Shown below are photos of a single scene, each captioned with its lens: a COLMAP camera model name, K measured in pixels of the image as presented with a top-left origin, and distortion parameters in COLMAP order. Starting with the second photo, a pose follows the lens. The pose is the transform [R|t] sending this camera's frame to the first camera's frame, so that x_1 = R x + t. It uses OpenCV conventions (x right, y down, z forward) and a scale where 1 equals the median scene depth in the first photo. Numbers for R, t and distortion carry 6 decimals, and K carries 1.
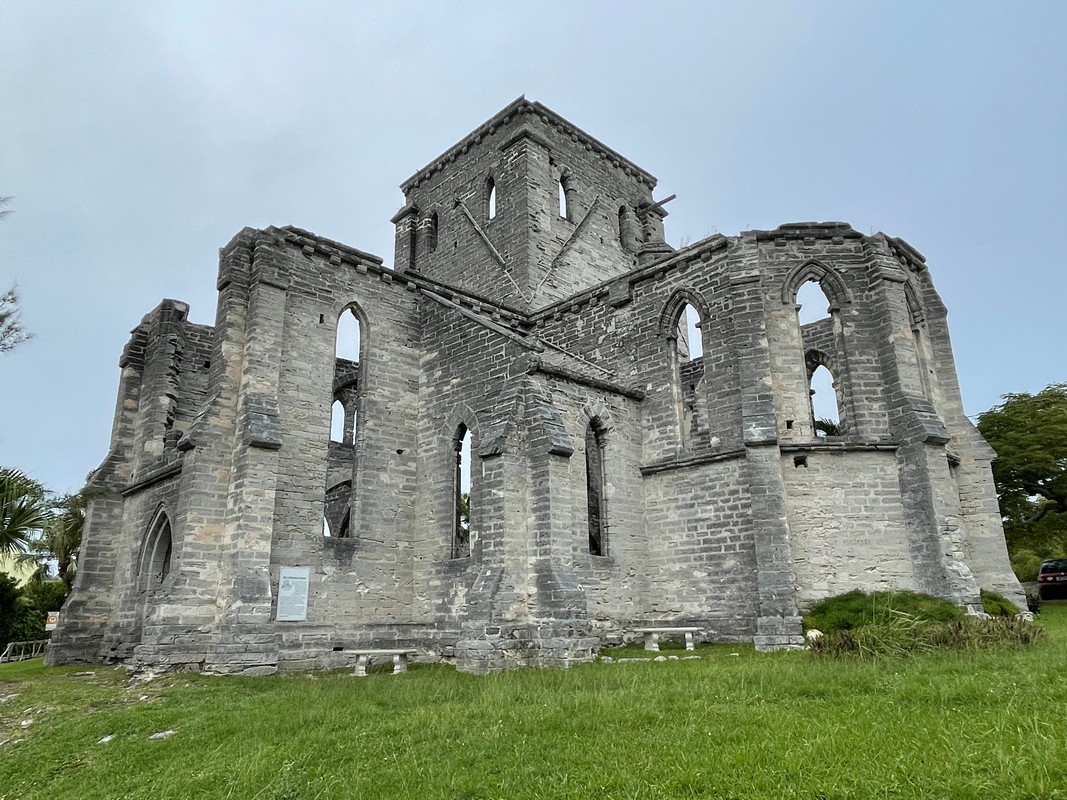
lens RADIAL K [[754.5, 0, 533.5], [0, 754.5, 400.0], [0, 0, 1]] dist [0.034796, -0.002785]
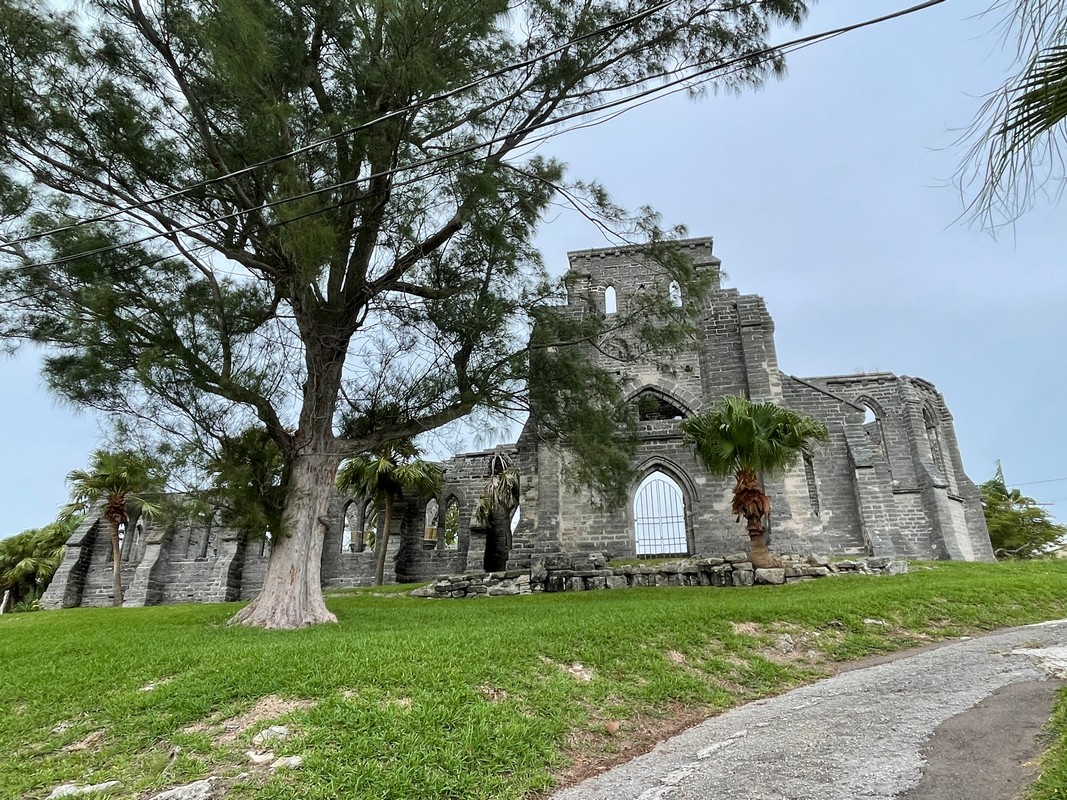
lens RADIAL K [[712.5, 0, 533.5], [0, 712.5, 400.0], [0, 0, 1]] dist [-0.000558, -0.000234]
pose [[0.807194, 0.238669, 0.539884, -1.494132], [-0.181886, 0.970678, -0.157170, 0.300518], [-0.561565, 0.028669, 0.826936, 0.060487]]
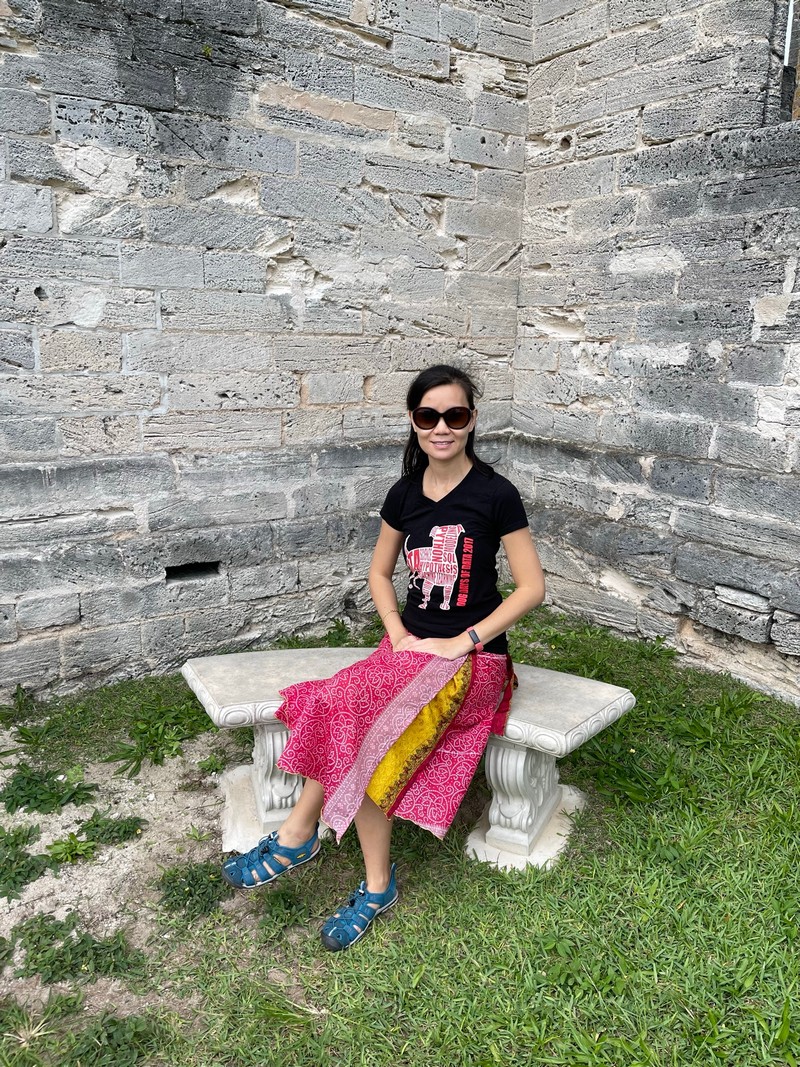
lens RADIAL K [[800.3, 0, 400.0], [0, 800.3, 533.5], [0, 0, 1]] dist [0.005709, -0.005660]
pose [[0.986677, 0.069397, -0.147147, -0.161257], [0.014248, 0.864125, 0.503075, 0.199033], [0.162065, -0.498469, 0.851624, 0.783904]]
